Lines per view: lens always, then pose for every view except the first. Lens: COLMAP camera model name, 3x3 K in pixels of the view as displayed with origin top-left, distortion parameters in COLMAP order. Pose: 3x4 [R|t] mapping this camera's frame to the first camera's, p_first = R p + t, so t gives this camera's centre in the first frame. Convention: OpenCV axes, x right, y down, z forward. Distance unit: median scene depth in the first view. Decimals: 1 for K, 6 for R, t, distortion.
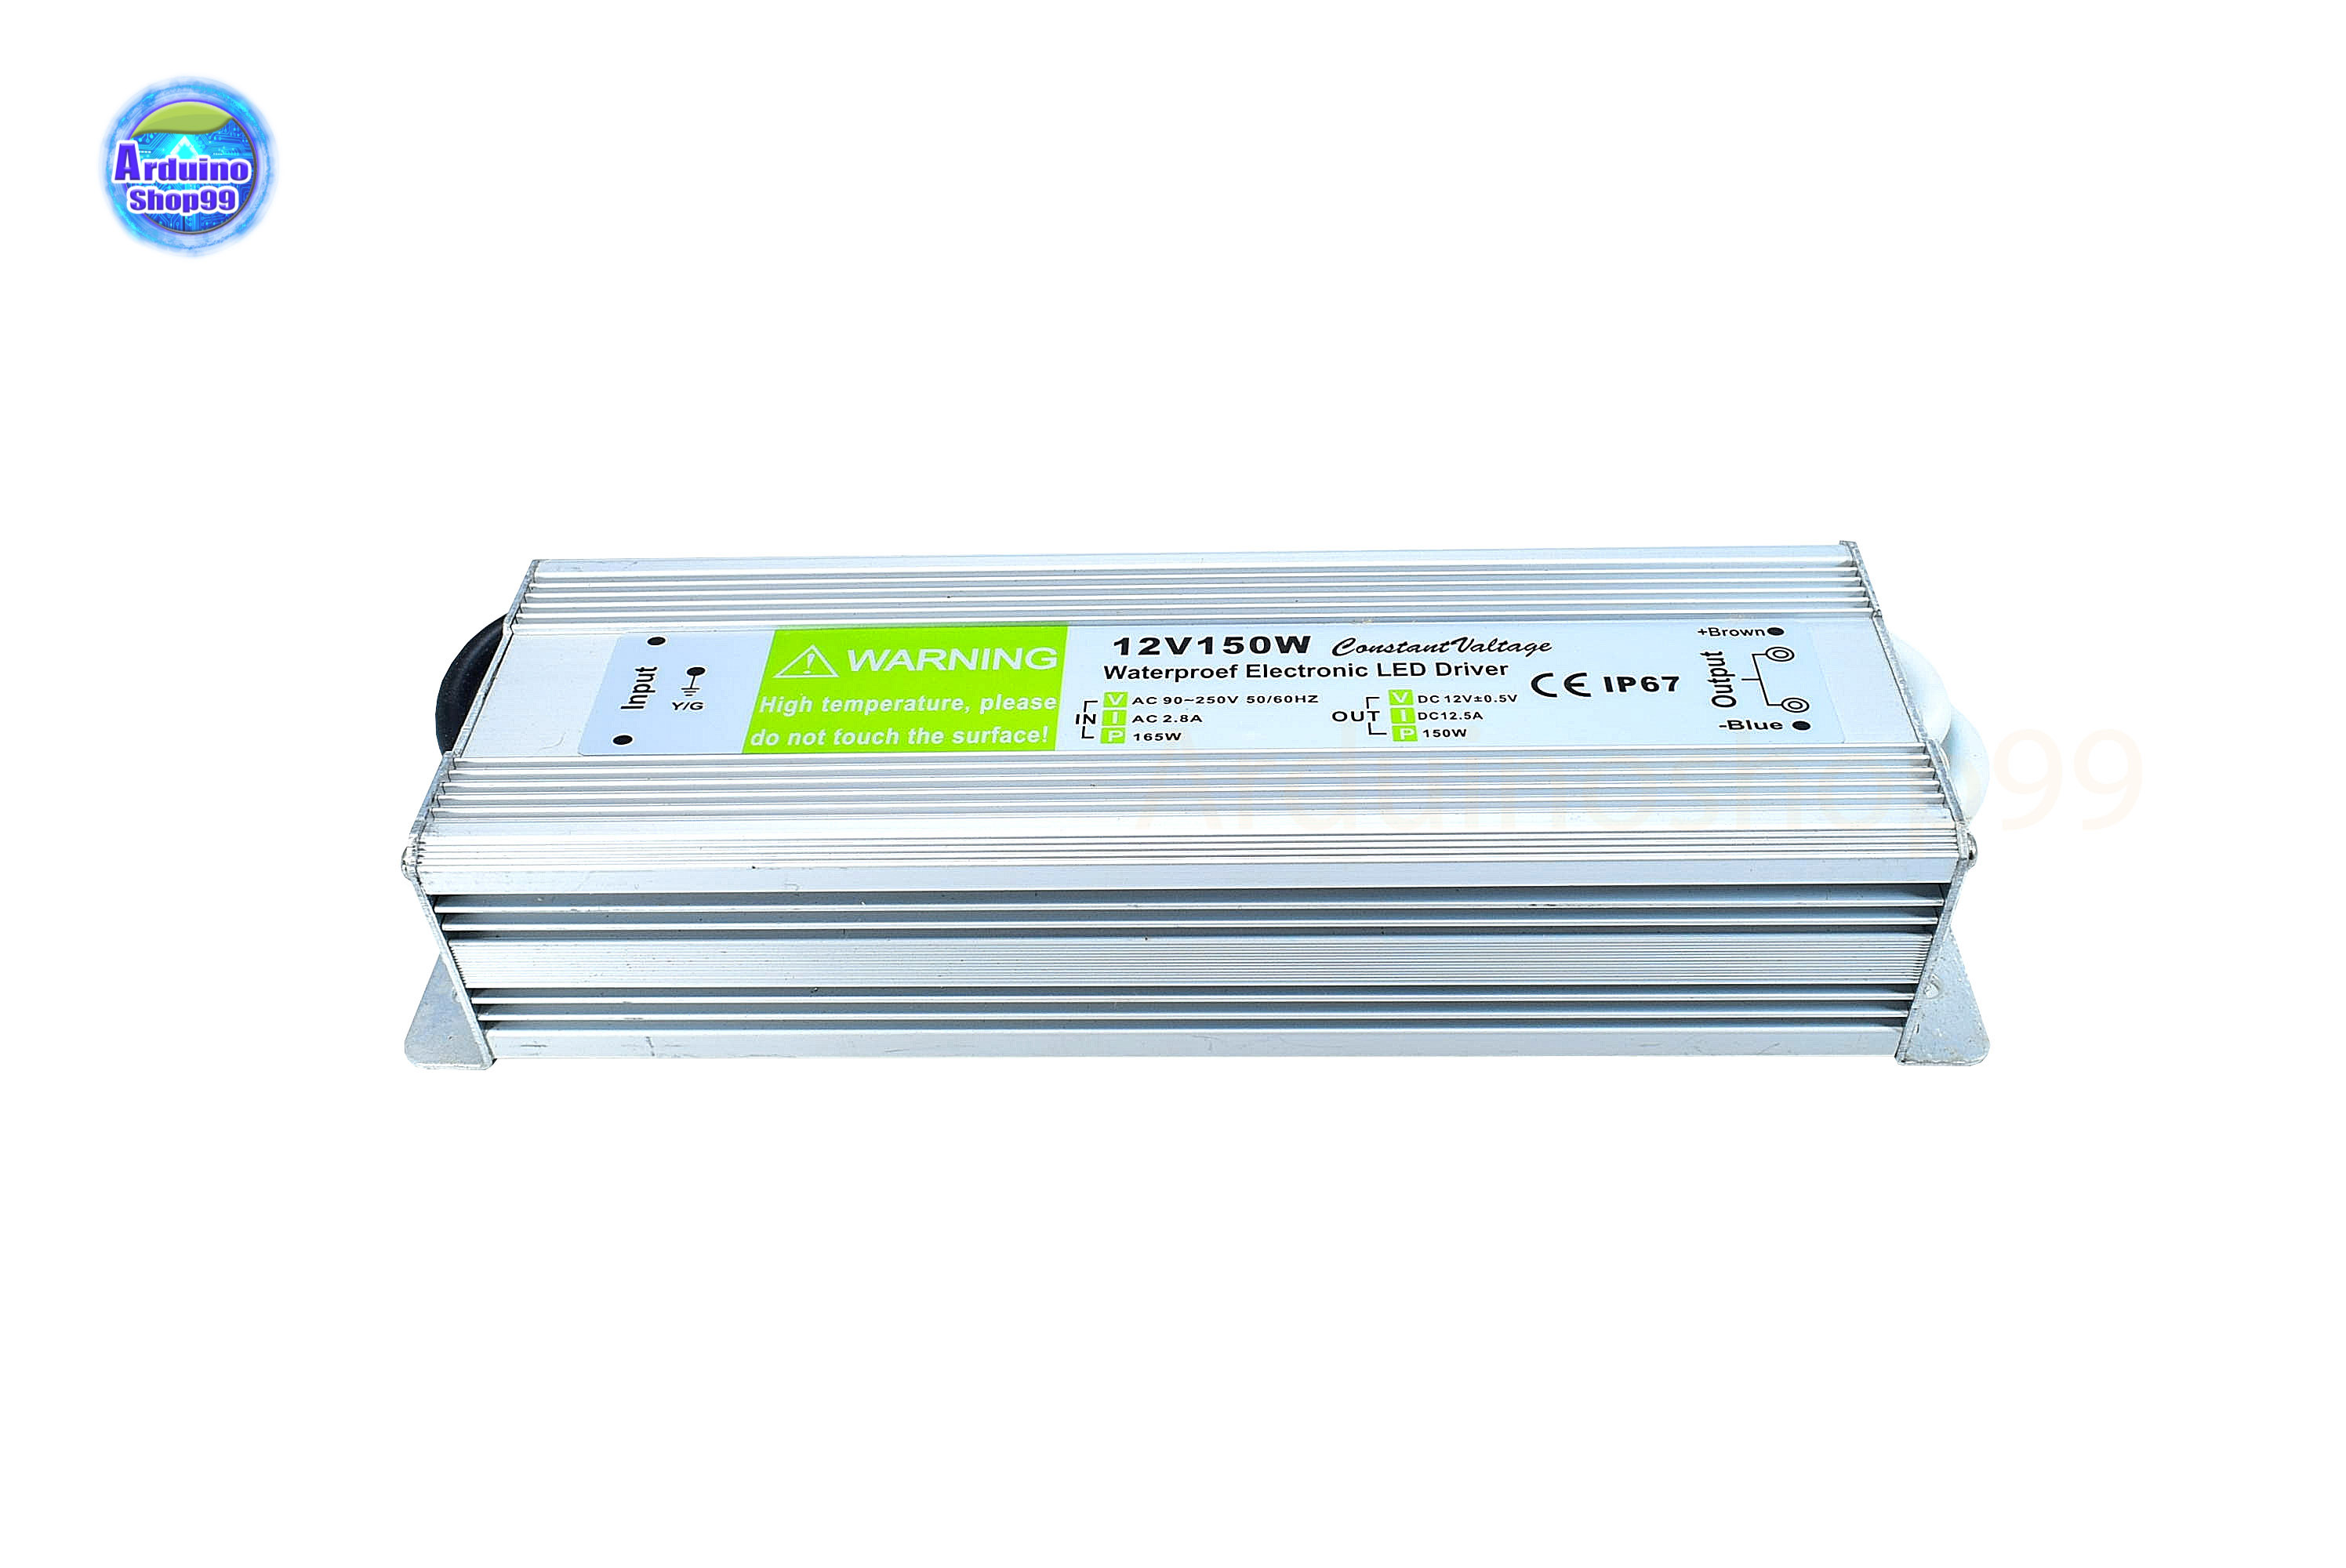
lens RADIAL K [[2017.3, 0, 1173.0], [0, 2017.3, 784.0], [0, 0, 1]] dist [-0.030298, -0.001559]
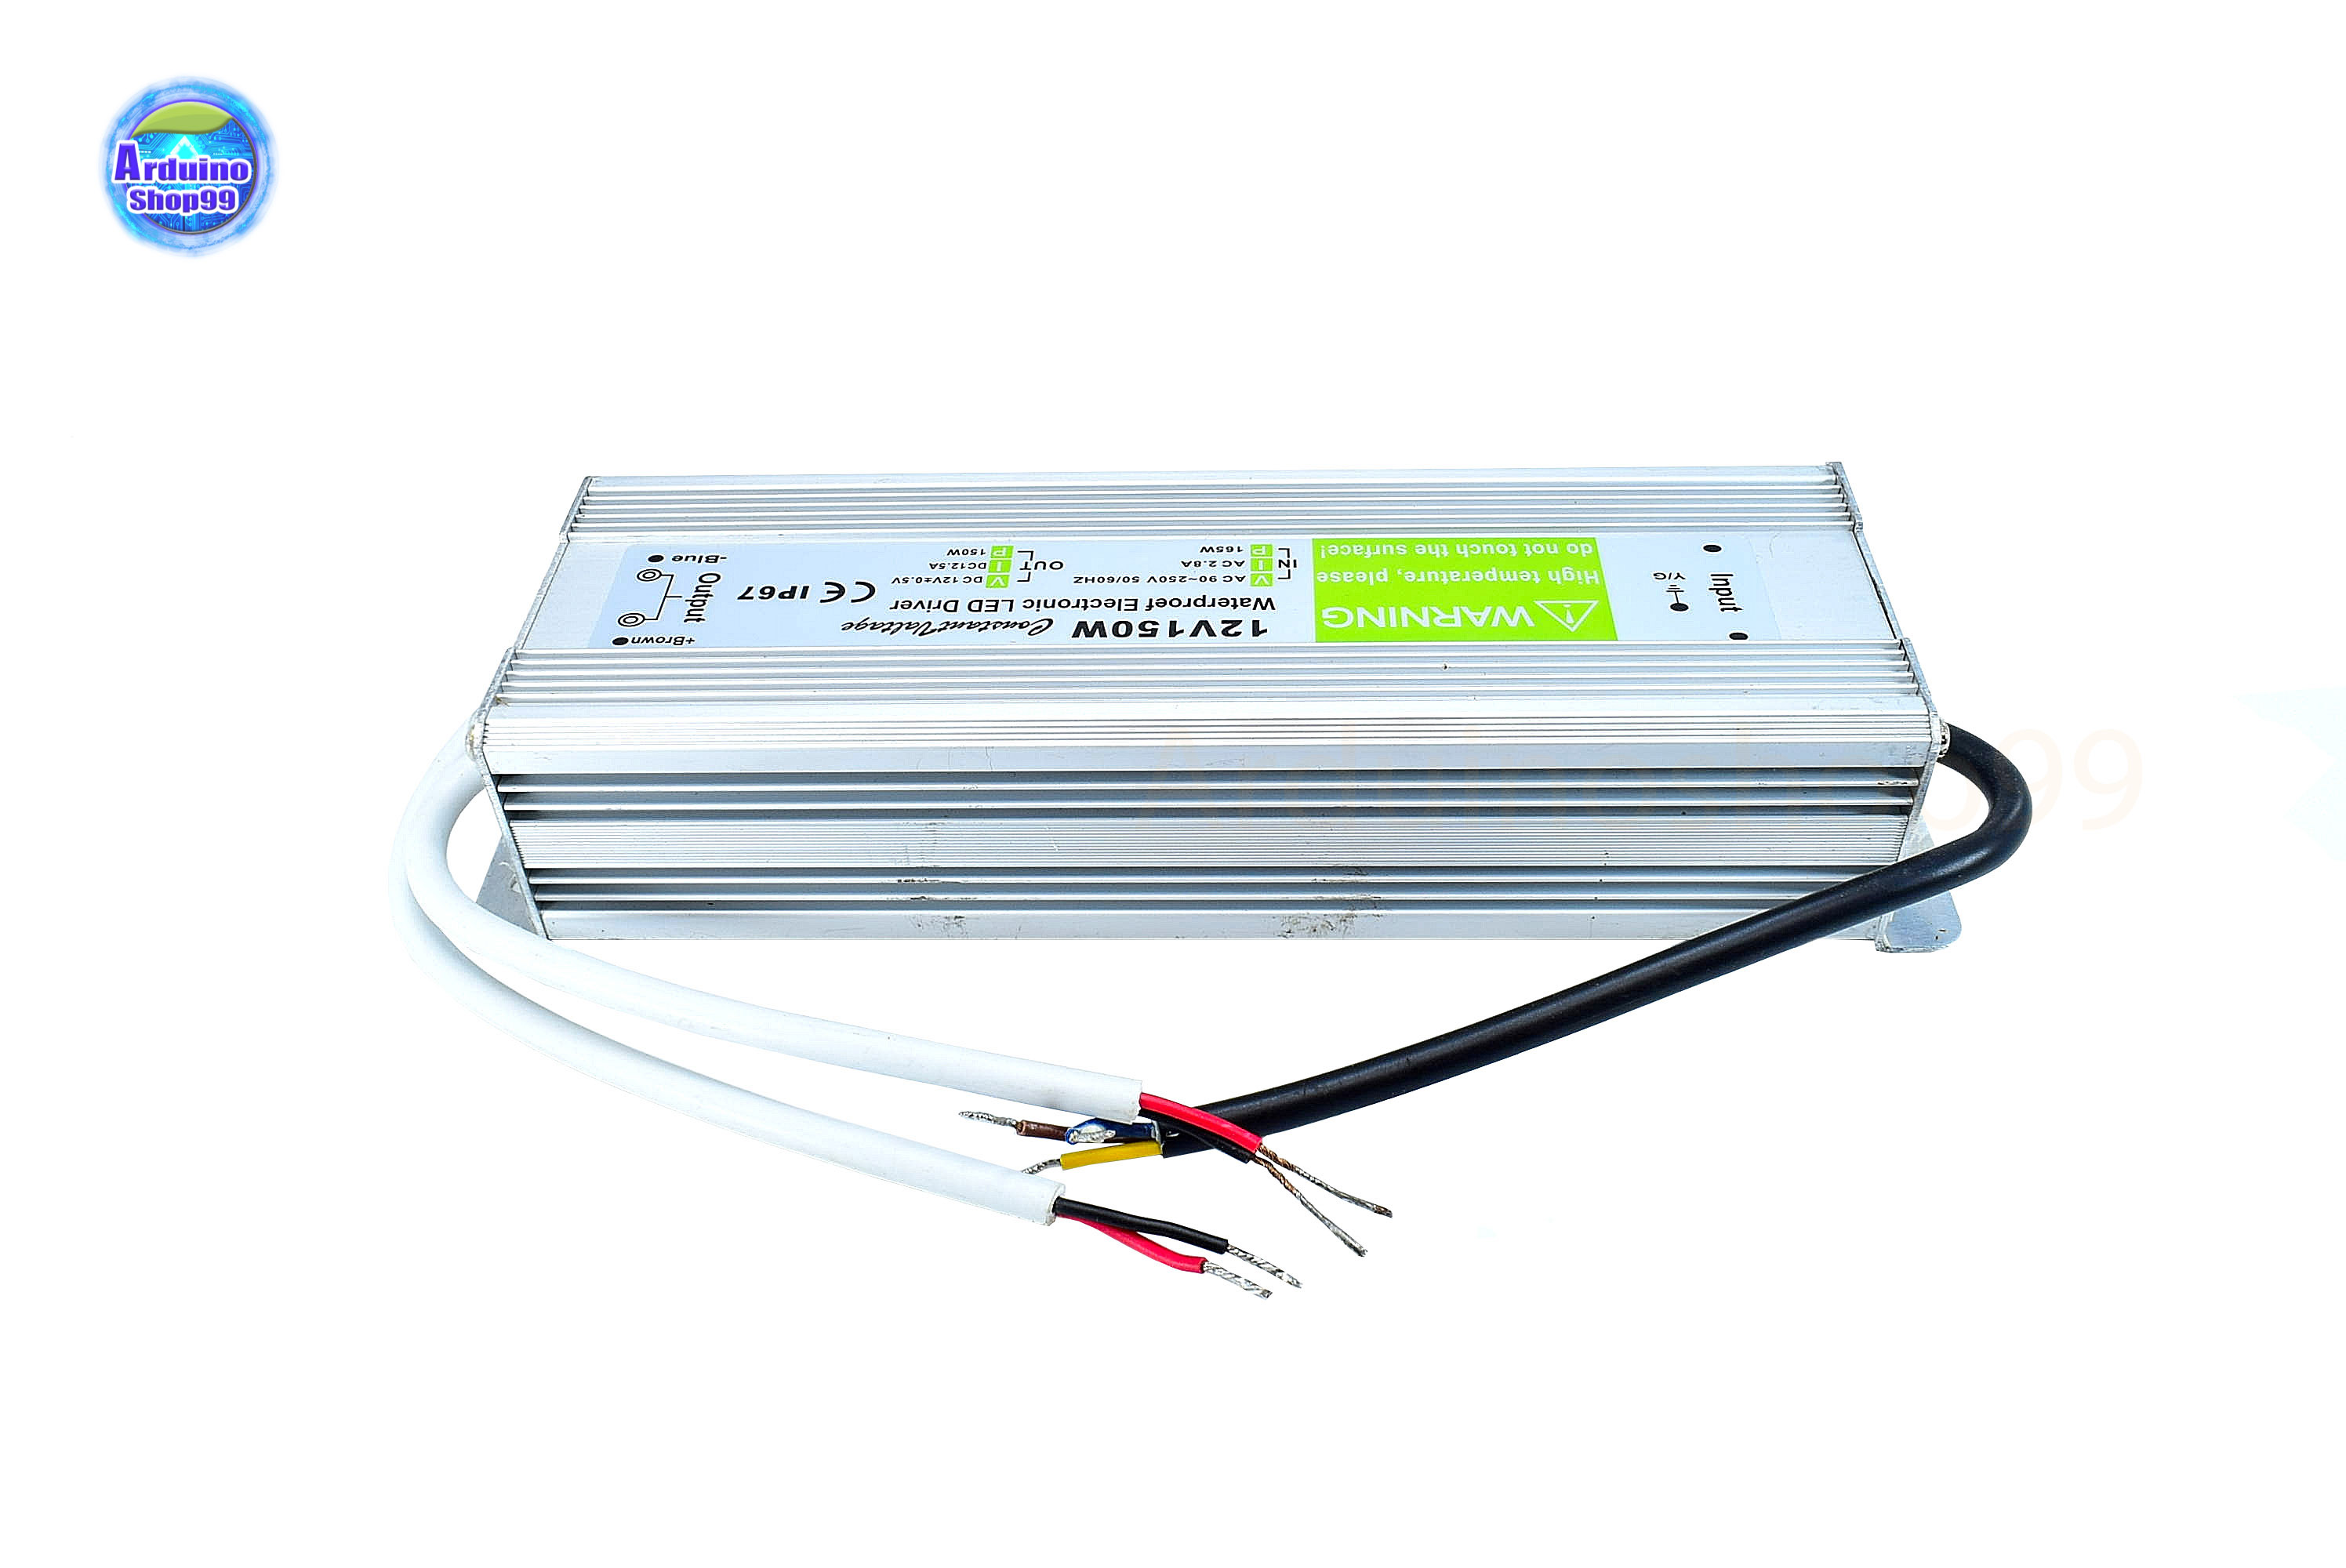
lens RADIAL K [[2017.3, 0, 1173.0], [0, 2017.3, 784.0], [0, 0, 1]] dist [-0.030298, -0.001559]
pose [[-0.997700, 0.045795, 0.049973, -0.030189], [0.054451, 0.102420, 0.993250, -1.098874], [0.040368, 0.993687, -0.104678, 1.220444]]
